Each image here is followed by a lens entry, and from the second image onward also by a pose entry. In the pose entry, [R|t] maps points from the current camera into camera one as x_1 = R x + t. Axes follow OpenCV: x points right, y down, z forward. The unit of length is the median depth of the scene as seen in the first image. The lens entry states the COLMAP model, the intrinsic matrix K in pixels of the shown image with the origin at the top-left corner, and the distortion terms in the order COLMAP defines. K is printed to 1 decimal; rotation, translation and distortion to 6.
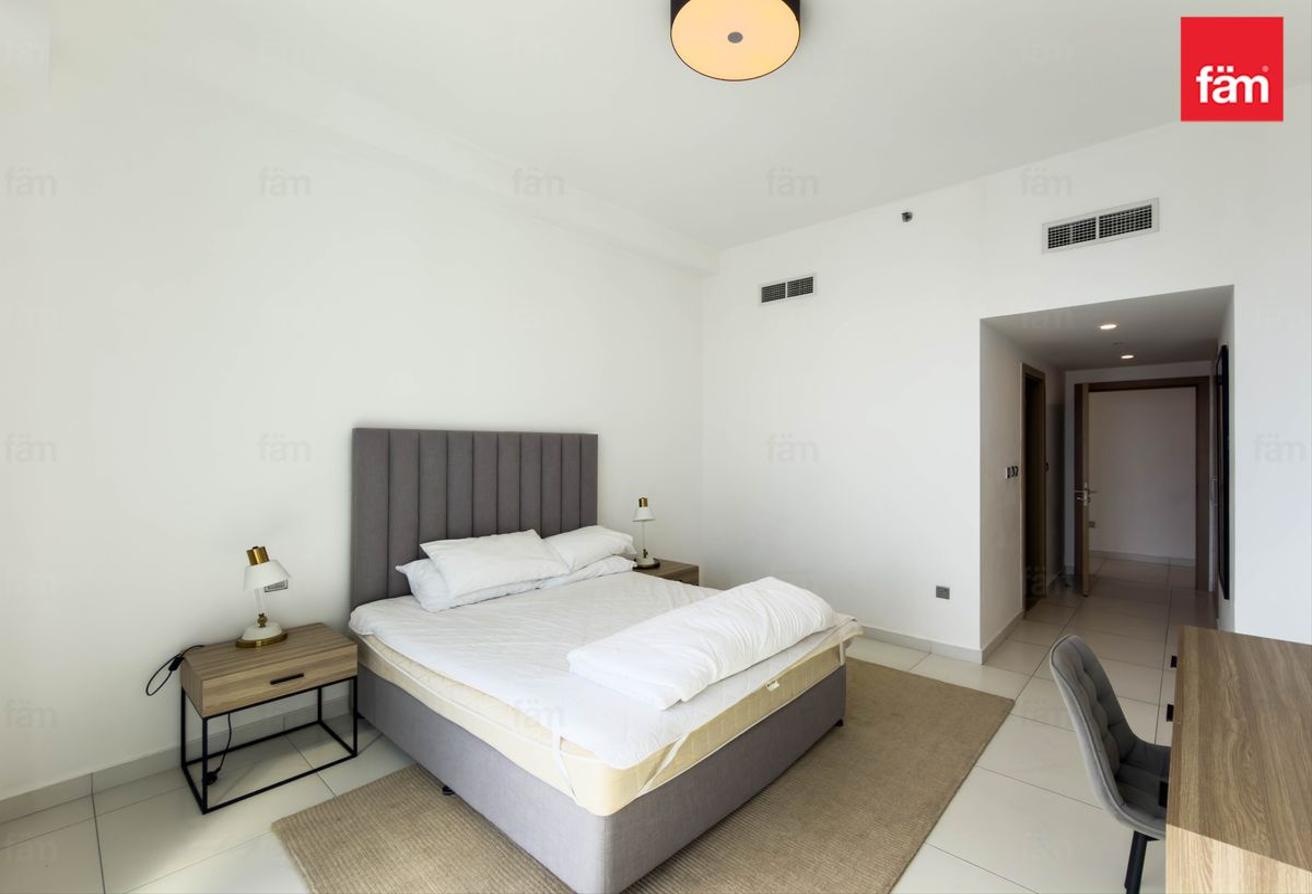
lens RADIAL K [[550.4, 0, 654.9], [0, 550.4, 454.2], [0, 0, 1]] dist [0.000232, 0.000244]
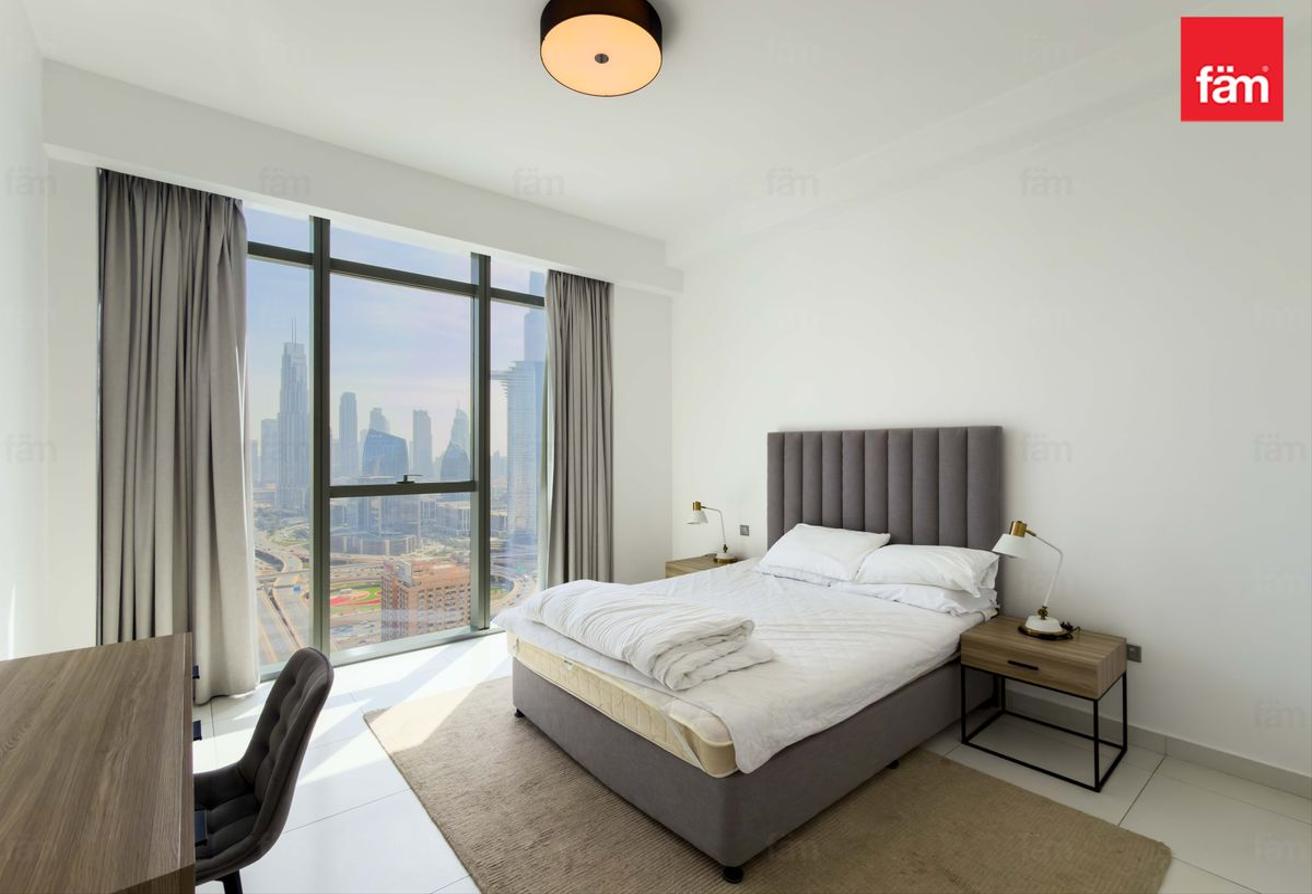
lens RADIAL K [[562.5, 0, 721.1], [0, 562.5, 455.7], [0, 0, 1]] dist [0.009200, -0.000803]
pose [[-0.042909, 0.003192, -0.999074, 0.803393], [-0.009459, 0.999949, 0.003601, 0.004933], [0.999034, 0.009605, -0.042877, 0.831899]]
